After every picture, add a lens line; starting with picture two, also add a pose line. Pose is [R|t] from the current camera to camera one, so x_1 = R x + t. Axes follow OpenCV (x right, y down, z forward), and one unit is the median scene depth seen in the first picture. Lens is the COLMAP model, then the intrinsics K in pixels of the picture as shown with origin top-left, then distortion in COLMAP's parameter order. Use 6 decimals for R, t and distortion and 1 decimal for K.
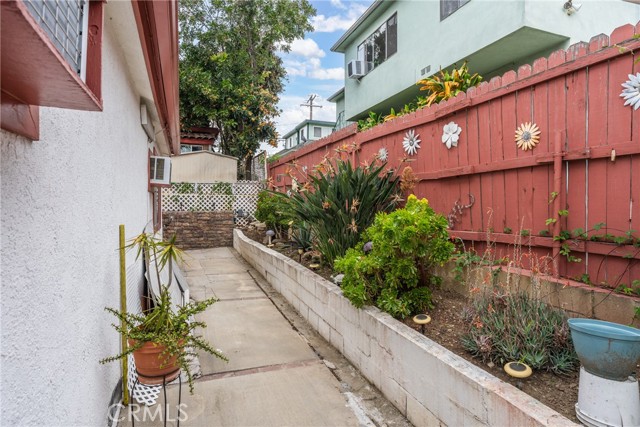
lens RADIAL K [[351.8, 0, 319.6], [0, 351.8, 211.5], [0, 0, 1]] dist [-0.002514, 0.000645]
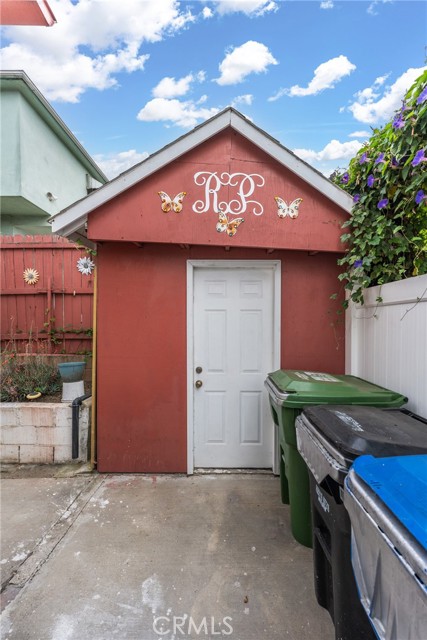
lens RADIAL K [[261.1, 0, 213.9], [0, 261.1, 321.3], [0, 0, 1]] dist [-0.000329, 0.001329]
pose [[0.382501, -0.001430, 0.923954, -0.292640], [0.021003, 0.999754, -0.007148, 0.040946], [-0.923716, 0.022139, 0.382437, -0.367609]]
